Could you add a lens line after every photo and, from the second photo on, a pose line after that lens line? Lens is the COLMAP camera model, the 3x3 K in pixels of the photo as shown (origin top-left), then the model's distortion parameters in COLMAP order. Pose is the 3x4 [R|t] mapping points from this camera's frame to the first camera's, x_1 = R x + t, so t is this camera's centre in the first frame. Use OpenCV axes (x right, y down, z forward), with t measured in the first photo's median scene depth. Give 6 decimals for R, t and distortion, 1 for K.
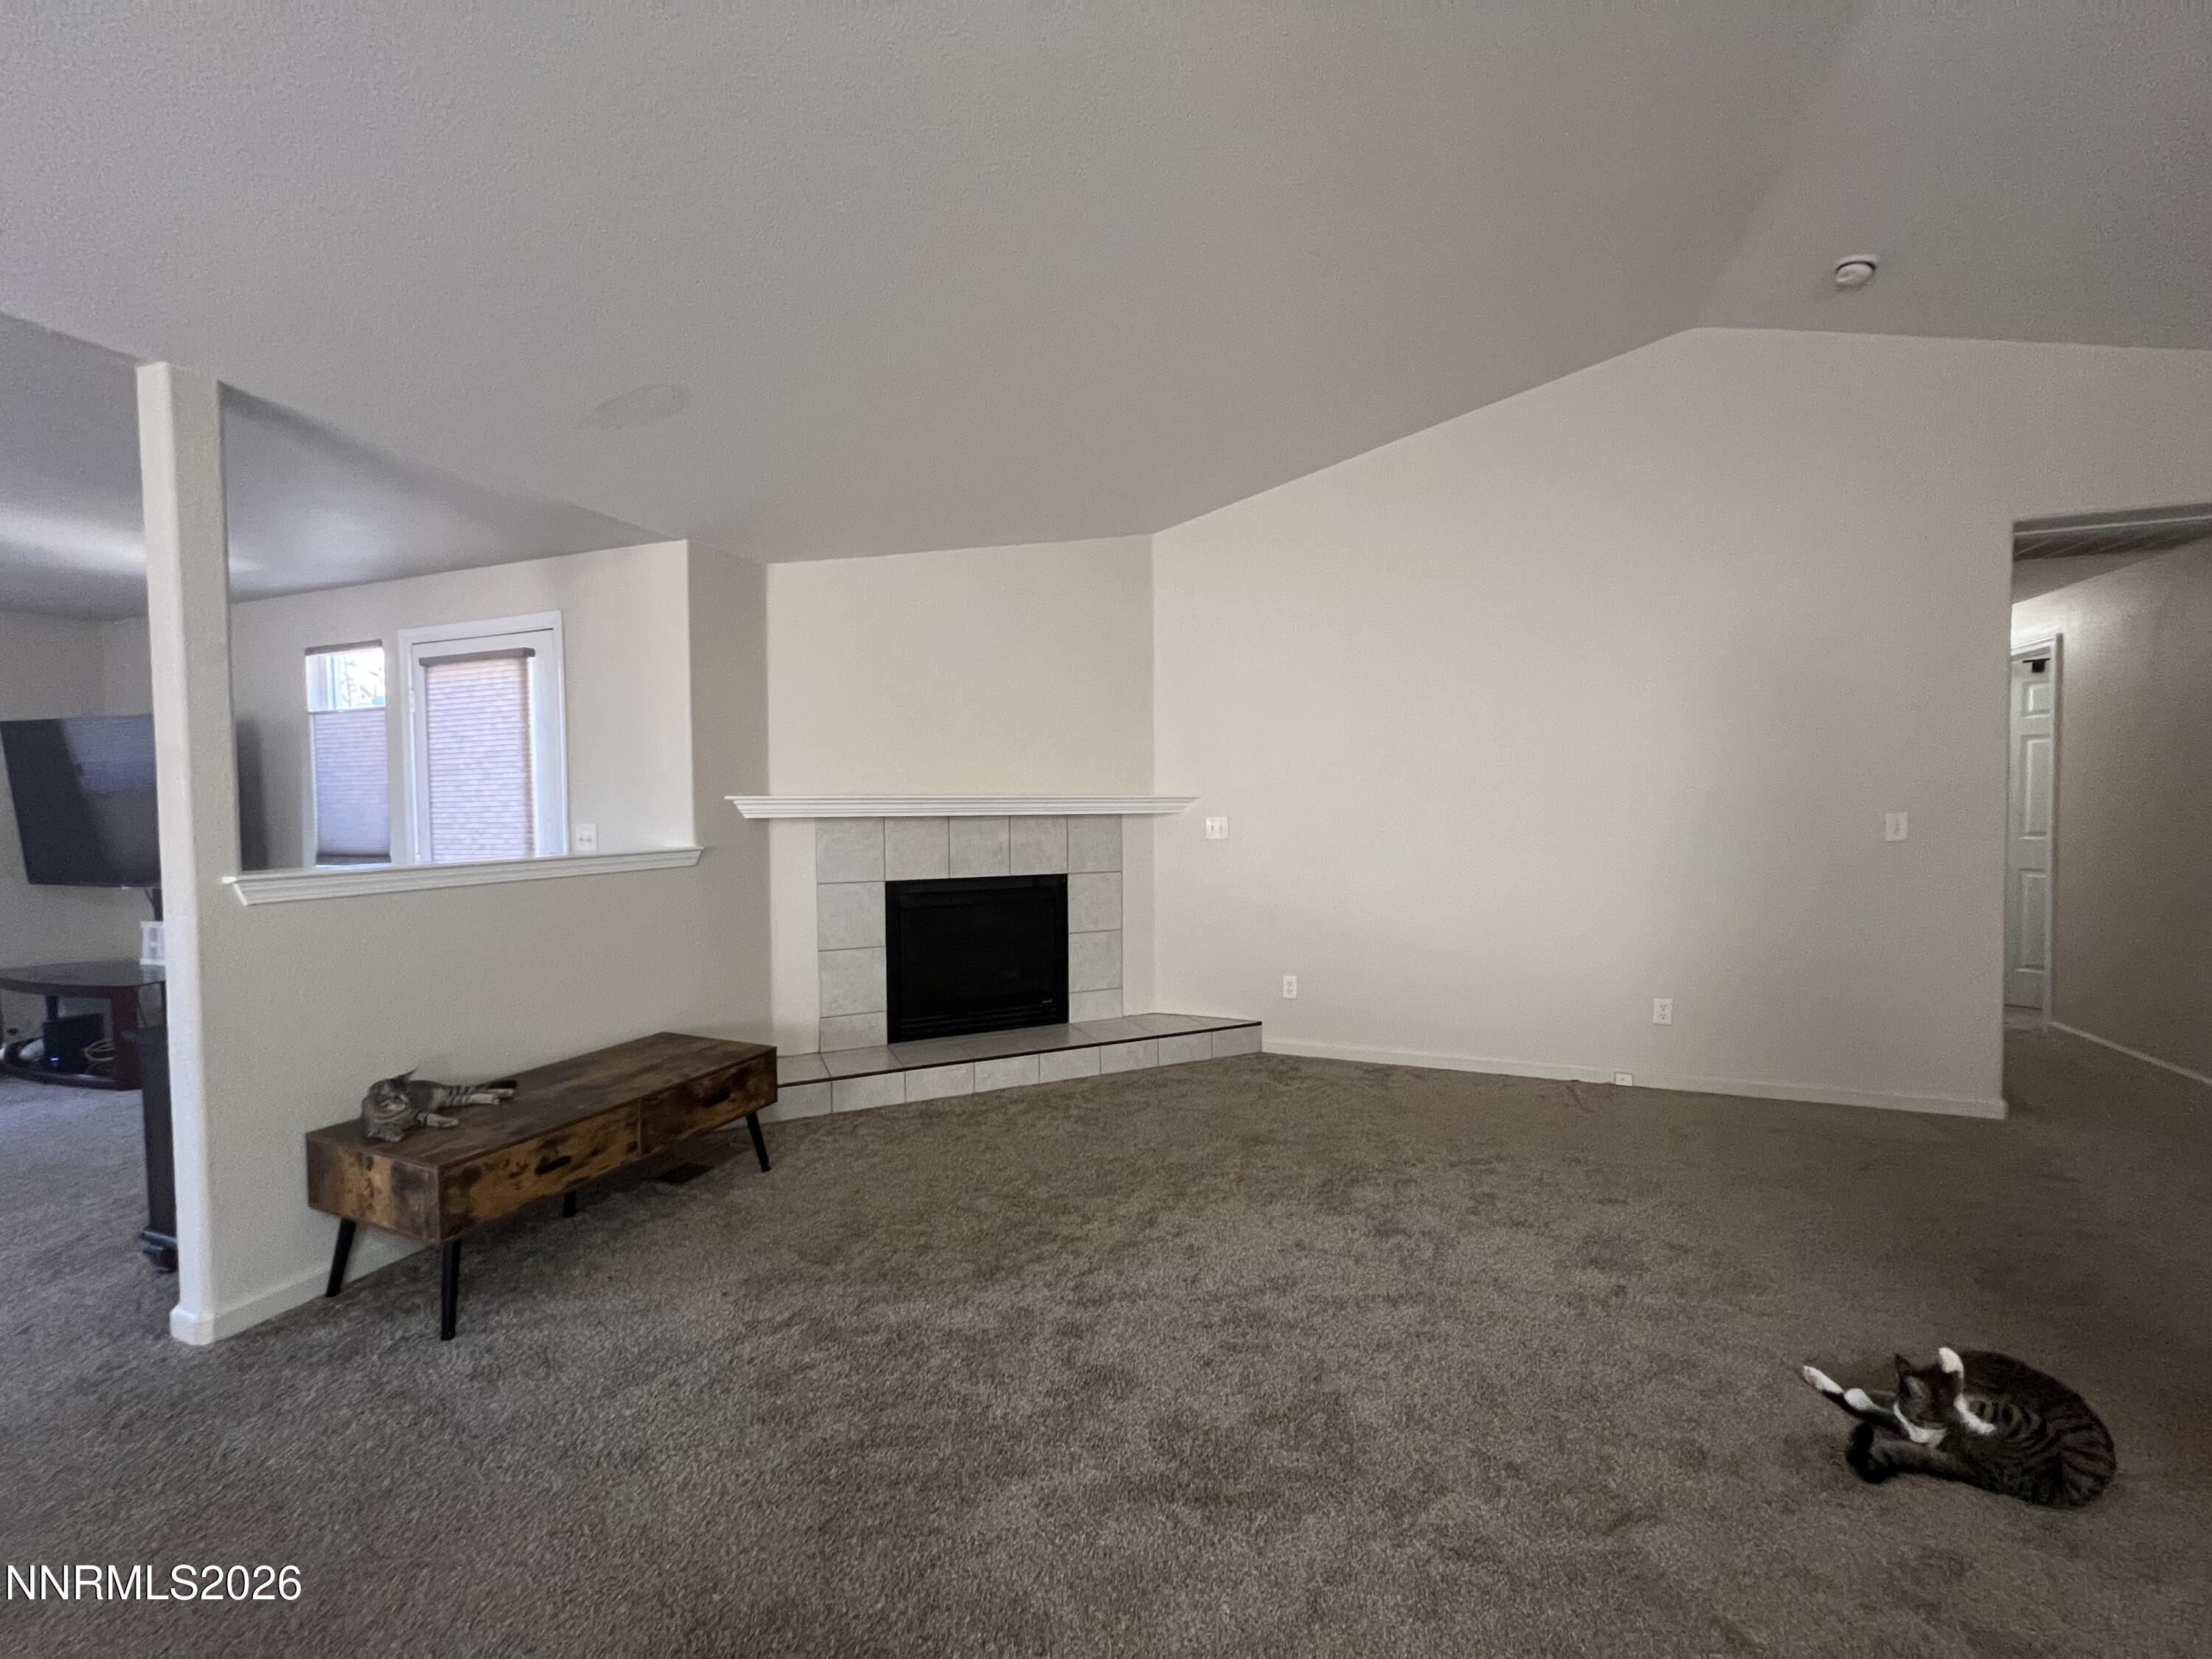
lens RADIAL K [[891.5, 0, 1107.9], [0, 891.5, 829.6], [0, 0, 1]] dist [-0.001649, -0.000393]
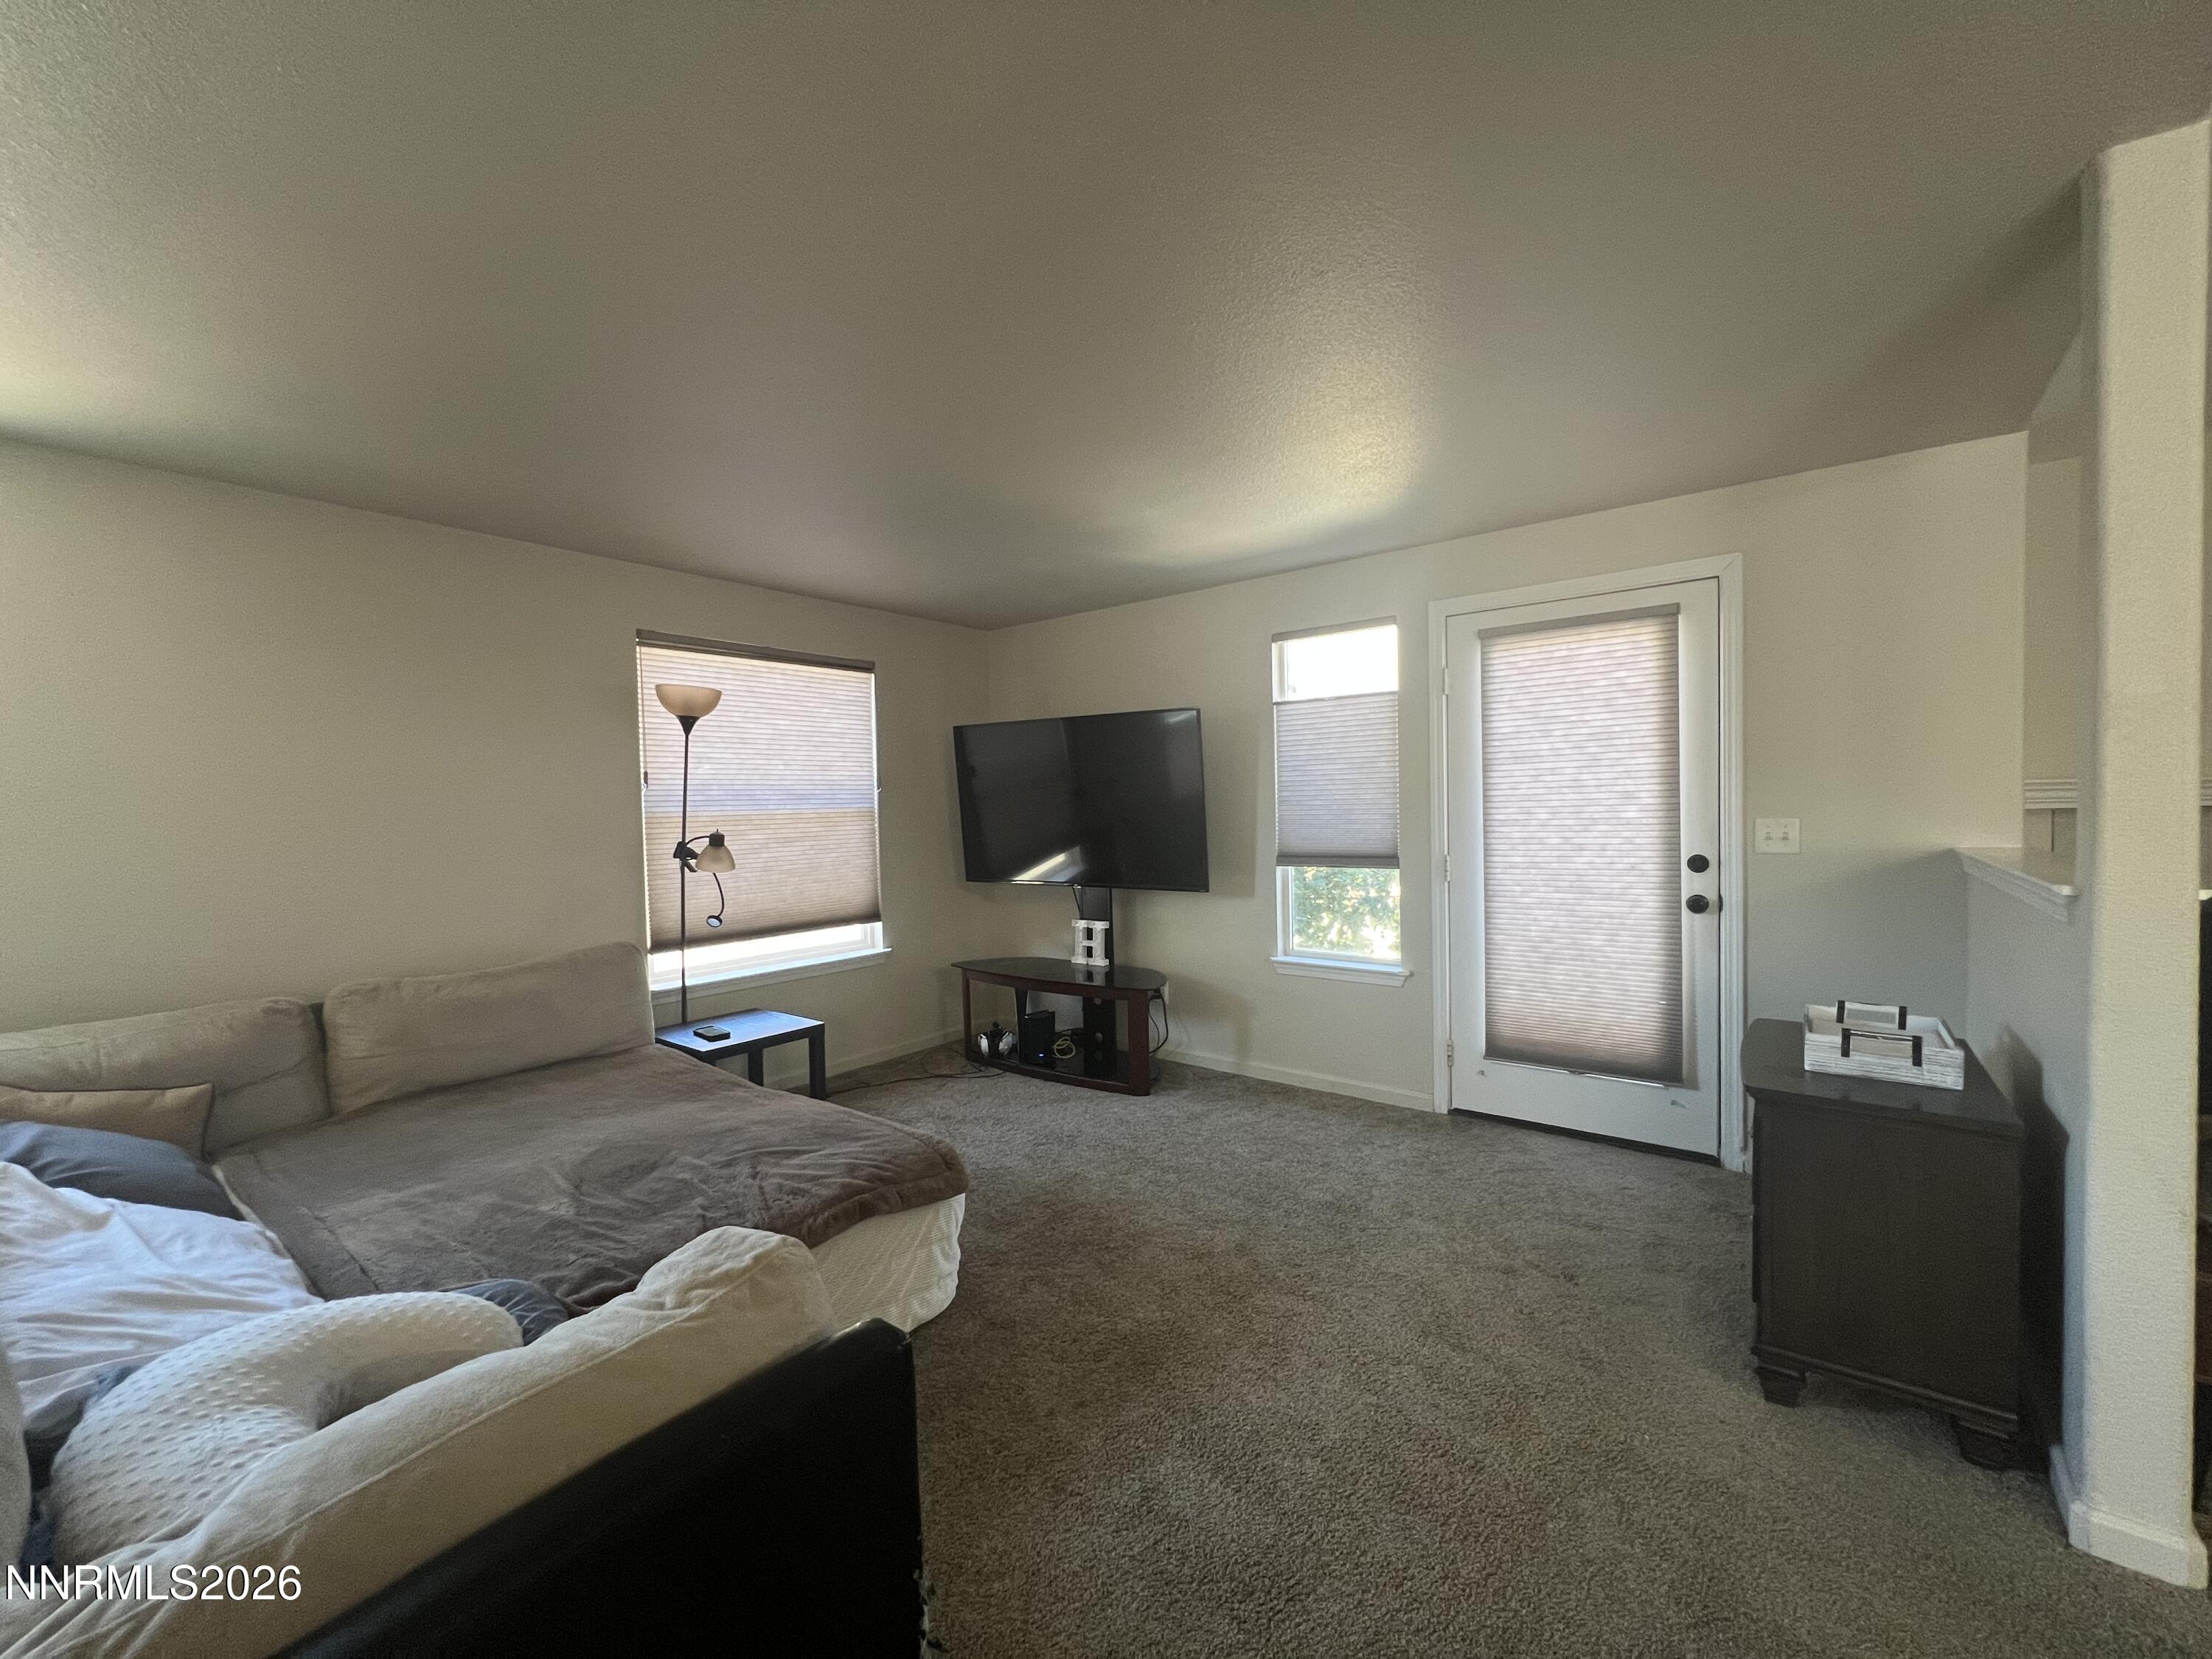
lens RADIAL K [[891.5, 0, 1107.0], [0, 891.5, 825.4], [0, 0, 1]] dist [-0.001649, -0.000393]
pose [[0.952941, -0.001077, -0.303153, -0.784644], [-0.003522, 0.999887, -0.014626, 0.011886], [0.303135, 0.015006, 0.952830, 0.053341]]
